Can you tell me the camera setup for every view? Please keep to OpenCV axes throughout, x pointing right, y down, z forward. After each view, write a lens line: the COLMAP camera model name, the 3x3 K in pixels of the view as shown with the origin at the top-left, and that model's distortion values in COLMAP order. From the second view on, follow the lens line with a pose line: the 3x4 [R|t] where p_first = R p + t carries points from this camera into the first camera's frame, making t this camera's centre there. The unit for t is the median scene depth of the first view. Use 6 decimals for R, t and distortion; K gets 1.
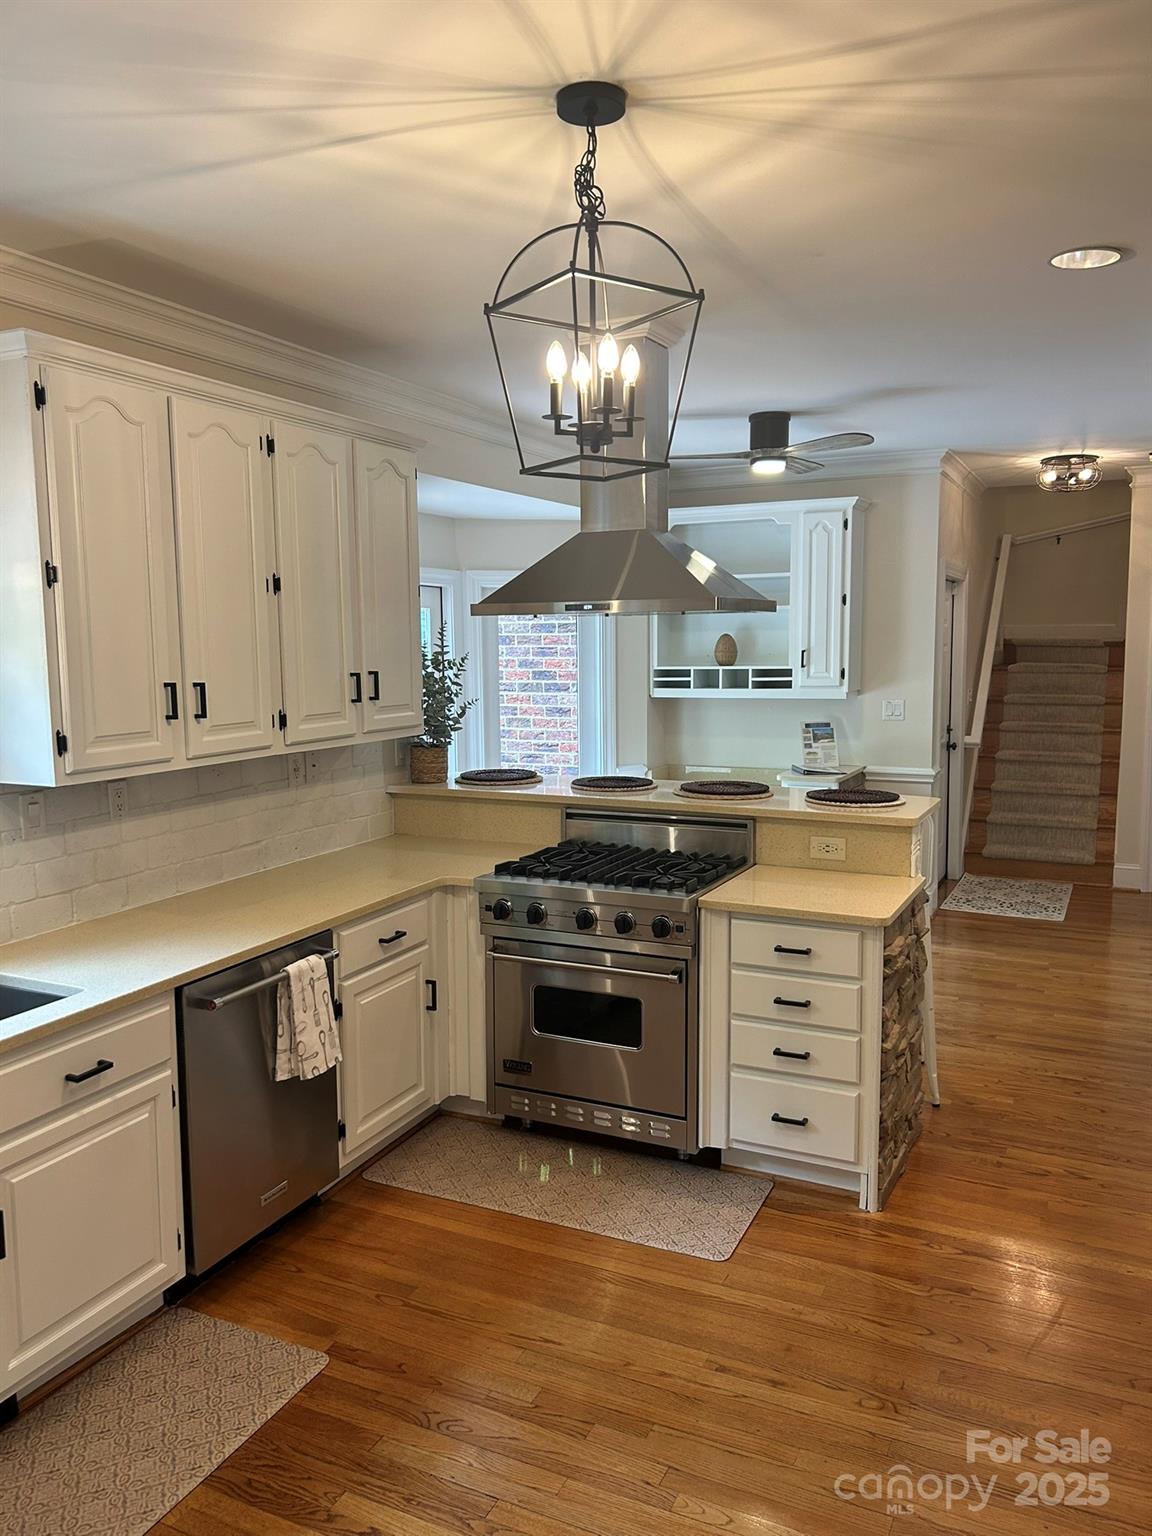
lens RADIAL K [[1145.3, 0, 574.2], [0, 1145.3, 763.9], [0, 0, 1]] dist [0.021913, -0.004505]
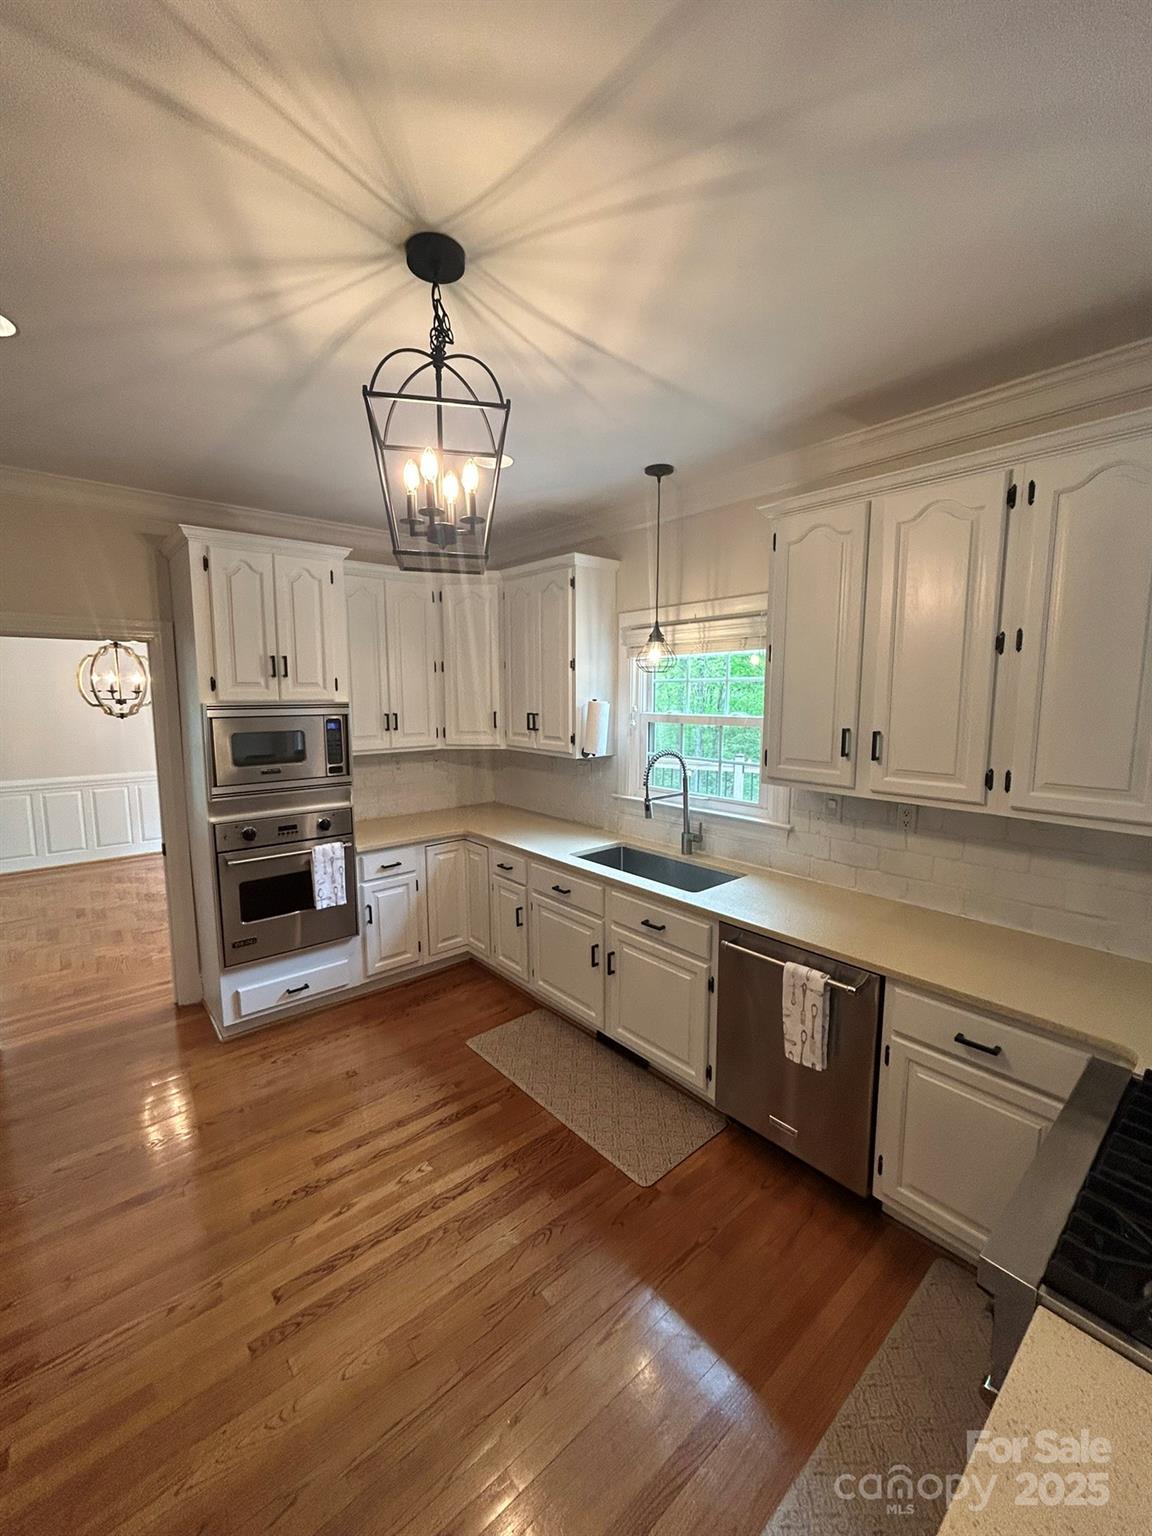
lens RADIAL K [[617.0, 0, 575.4], [0, 617.0, 765.5], [0, 0, 1]] dist [-0.002709, -0.000128]
pose [[-0.397805, 0.124258, -0.909017, 0.427959], [-0.099046, 0.979179, 0.177194, -0.127854], [0.912108, 0.160523, -0.377215, 1.030006]]
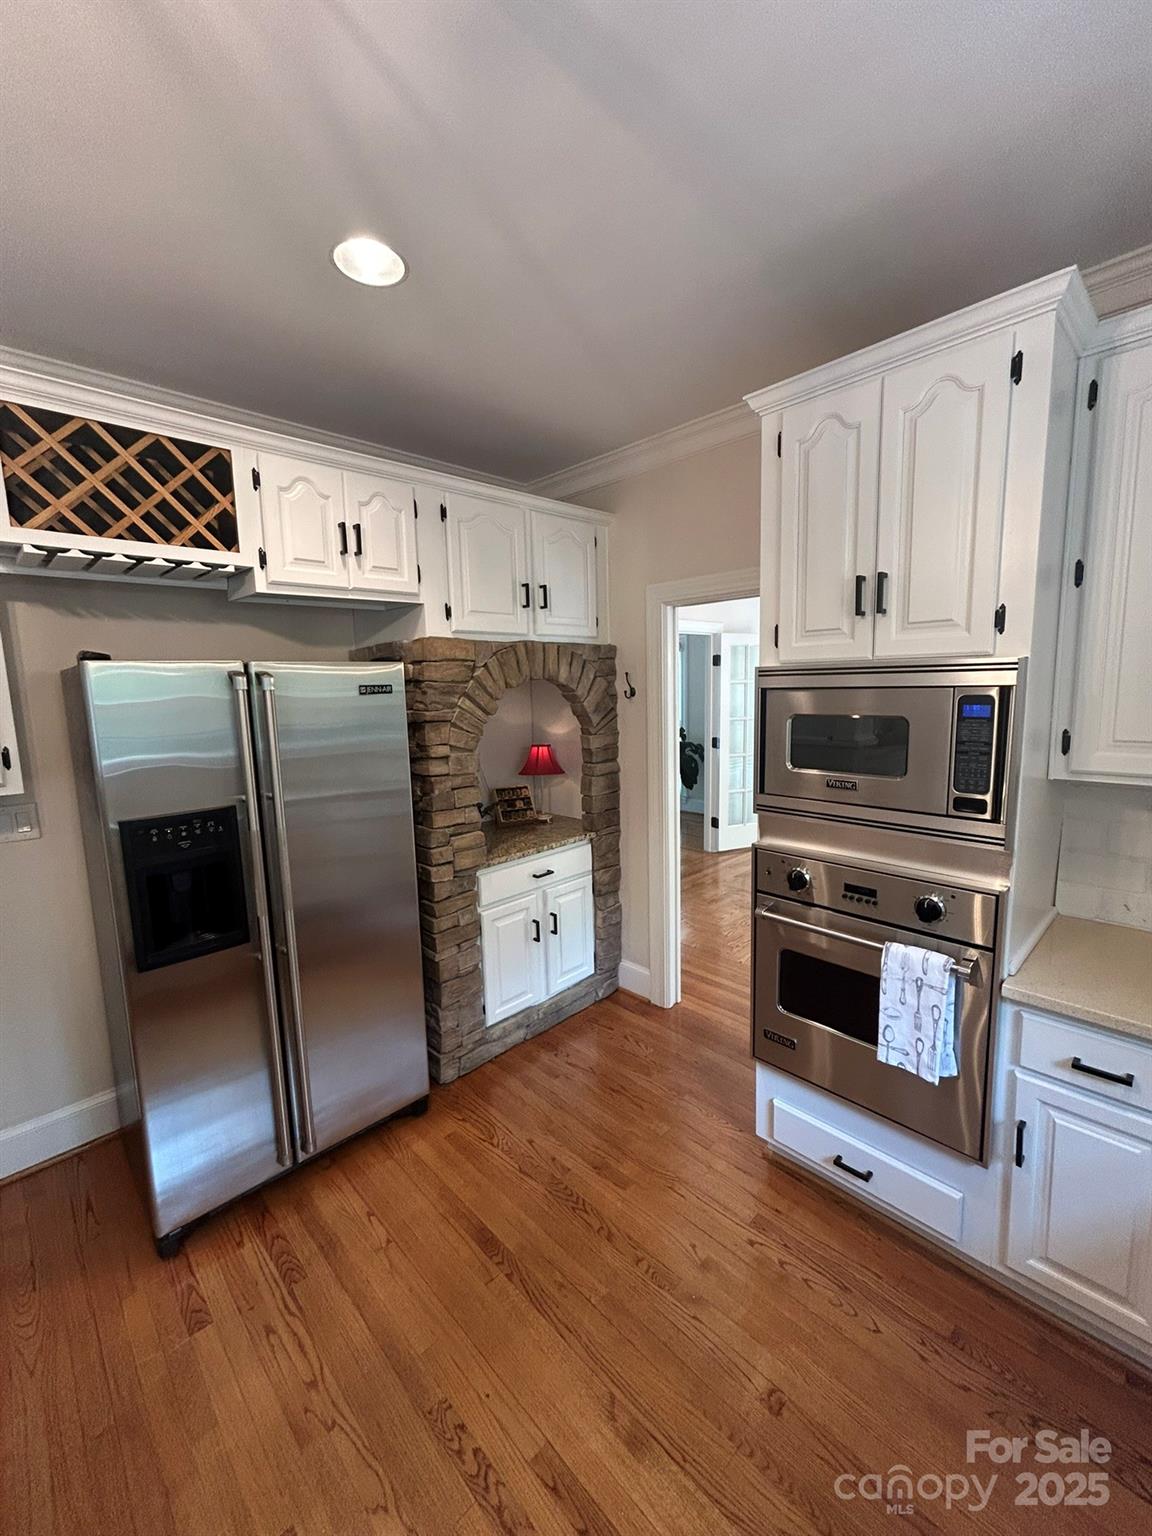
lens RADIAL K [[617.0, 0, 575.4], [0, 617.0, 765.5], [0, 0, 1]] dist [-0.002709, -0.000128]
pose [[-0.938592, -0.011186, 0.344848, -0.240351], [0.072922, 0.970465, 0.229955, -0.059981], [-0.337235, 0.240981, -0.910055, 0.805156]]
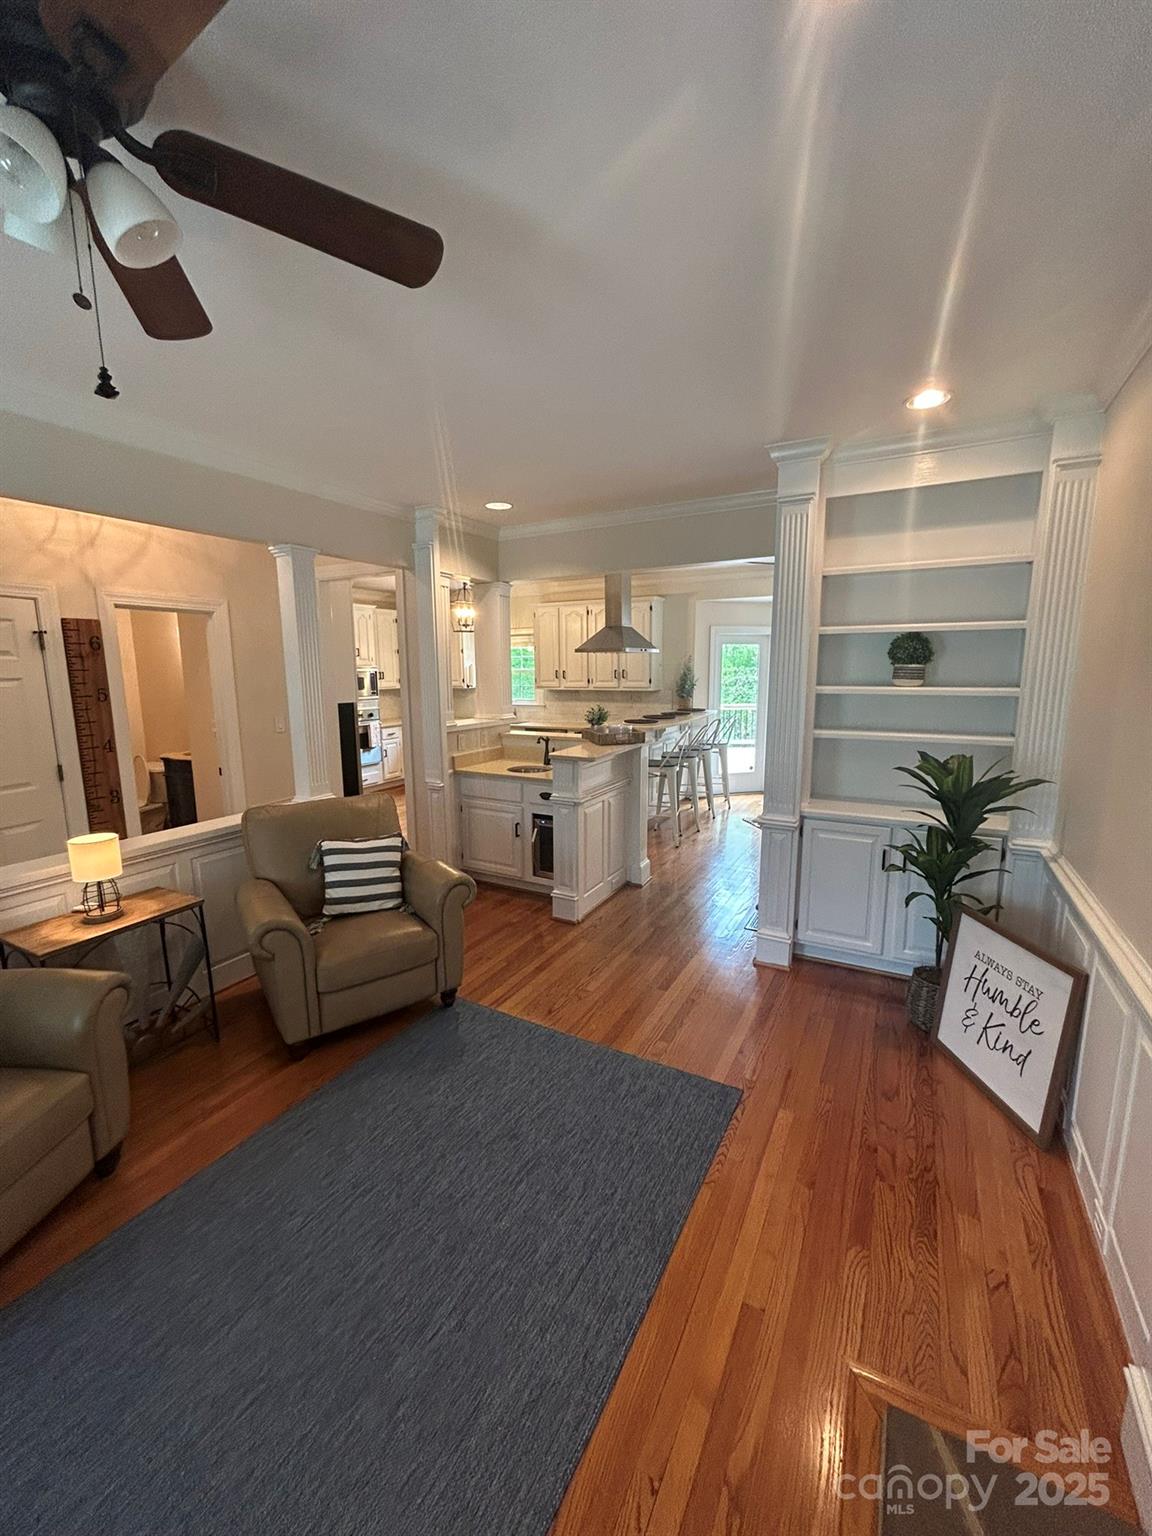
lens RADIAL K [[617.0, 0, 575.4], [0, 617.0, 765.5], [0, 0, 1]] dist [-0.002709, -0.000128]
pose [[-0.048871, 0.168974, -0.984408, 2.267879], [-0.102513, 0.979532, 0.173226, -0.138352], [0.993530, 0.109380, -0.030548, 1.244225]]
